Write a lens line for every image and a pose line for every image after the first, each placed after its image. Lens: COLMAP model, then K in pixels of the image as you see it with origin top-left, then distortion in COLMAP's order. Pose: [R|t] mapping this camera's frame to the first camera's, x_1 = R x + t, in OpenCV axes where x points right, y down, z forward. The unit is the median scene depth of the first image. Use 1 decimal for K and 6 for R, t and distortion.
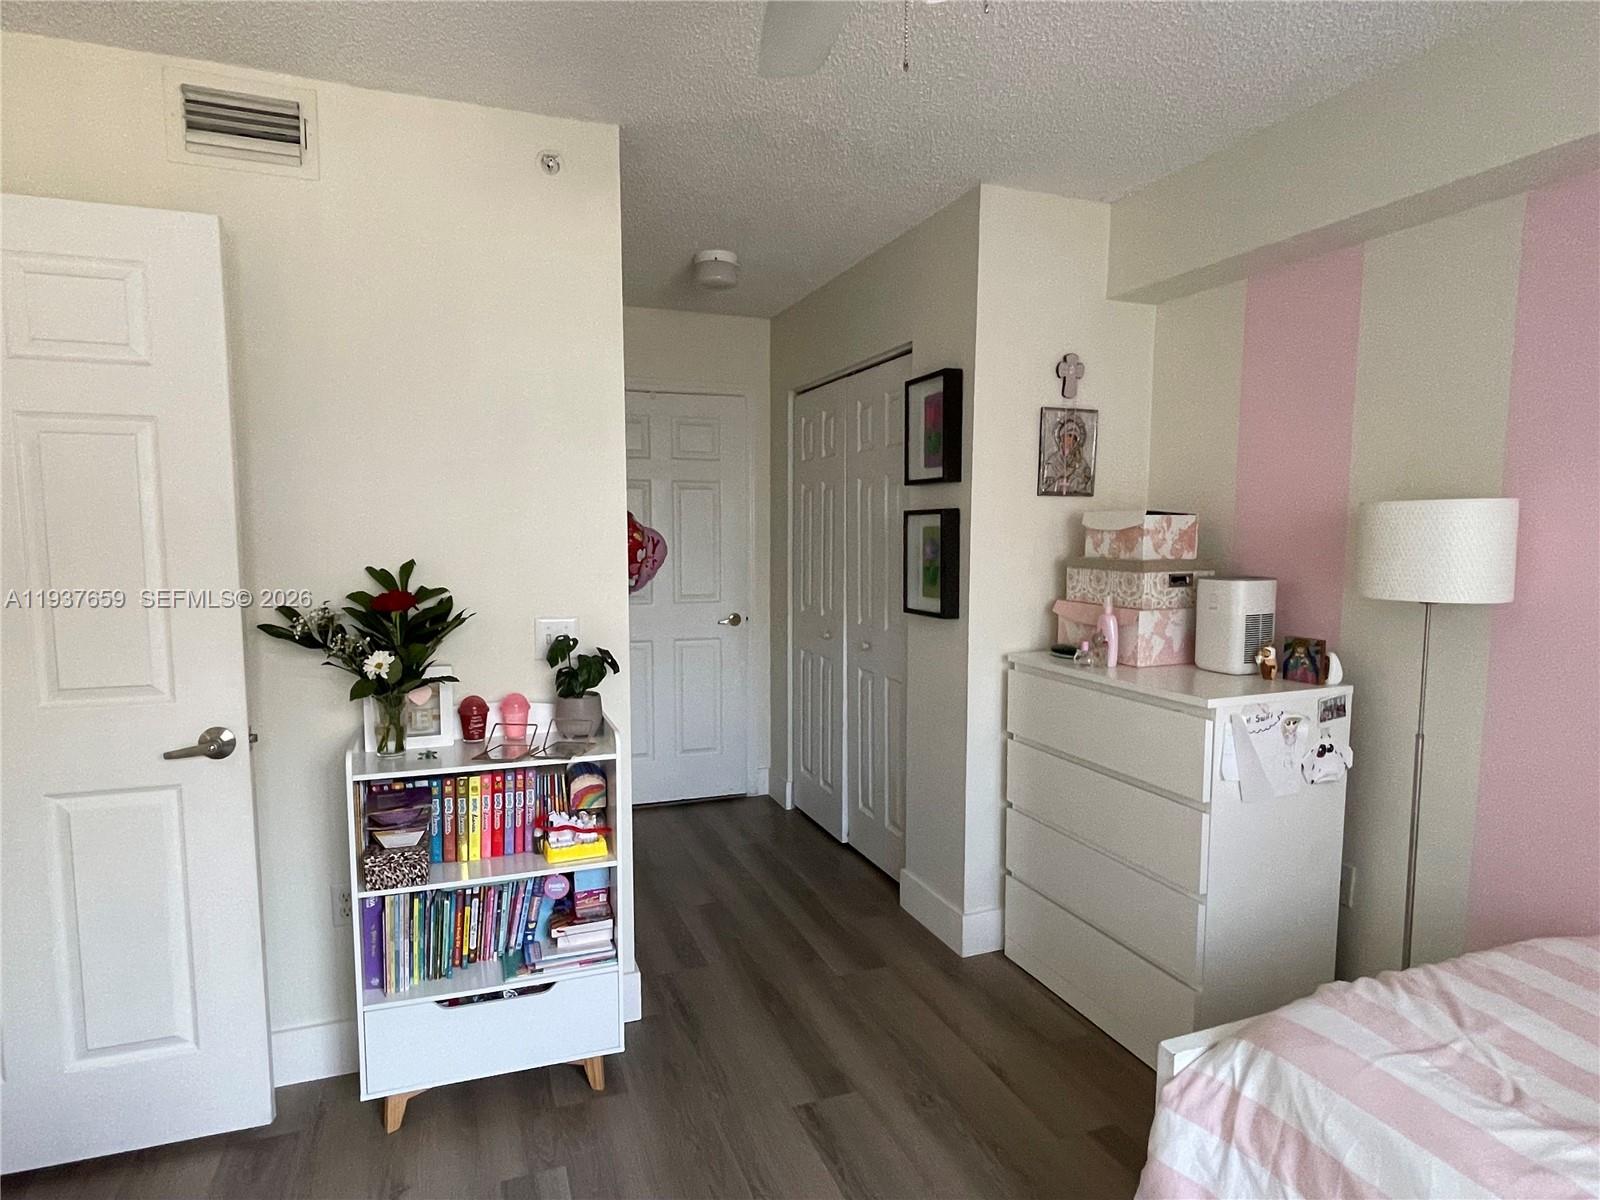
lens RADIAL K [[887.8, 0, 800.0], [0, 887.8, 600.0], [0, 0, 1]] dist [-0.005775, 0.003376]
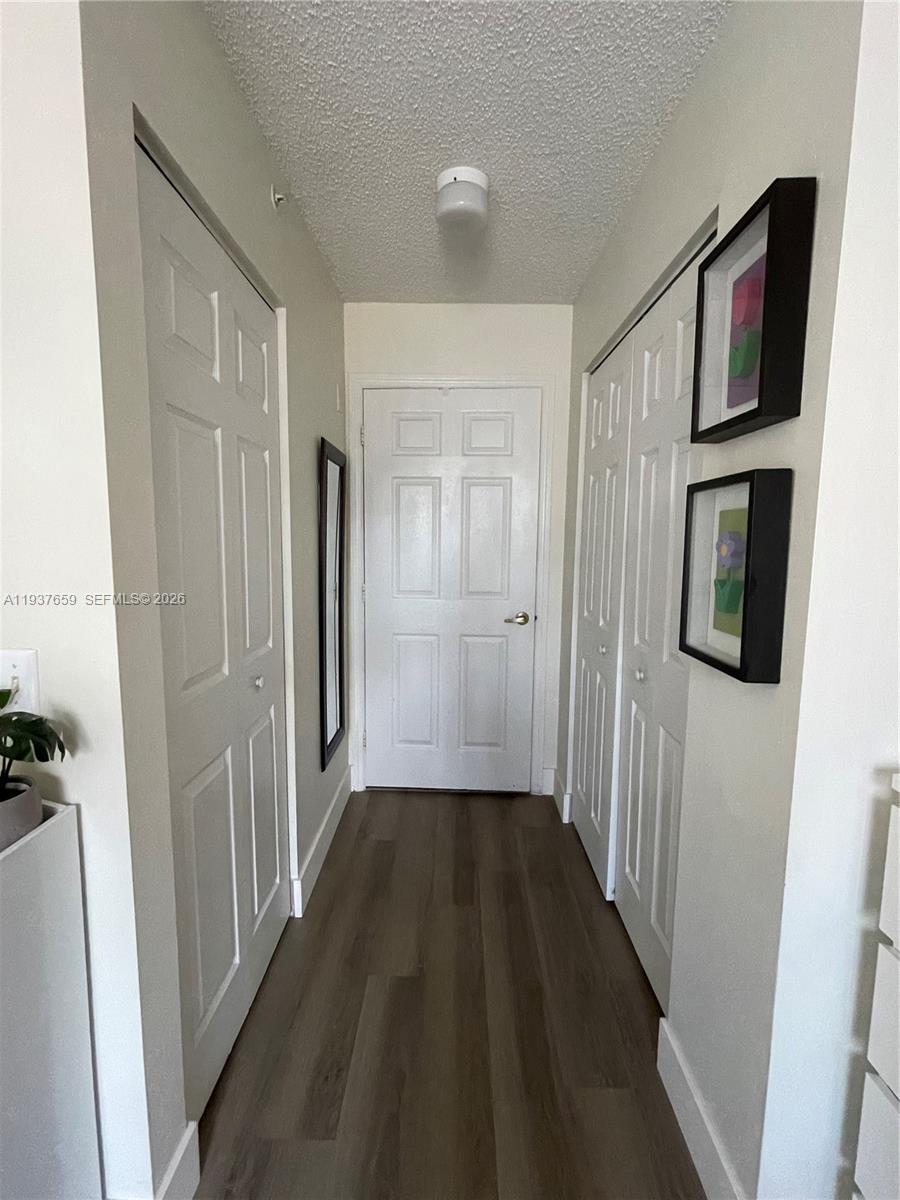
lens RADIAL K [[523.4, 0, 450.0], [0, 523.4, 600.0], [0, 0, 1]] dist [0.000492, 0.000180]
pose [[0.918192, 0.051459, -0.392779, 0.110858], [-0.035750, 0.998245, 0.047210, -0.032830], [0.394519, -0.029306, 0.918420, 0.595638]]
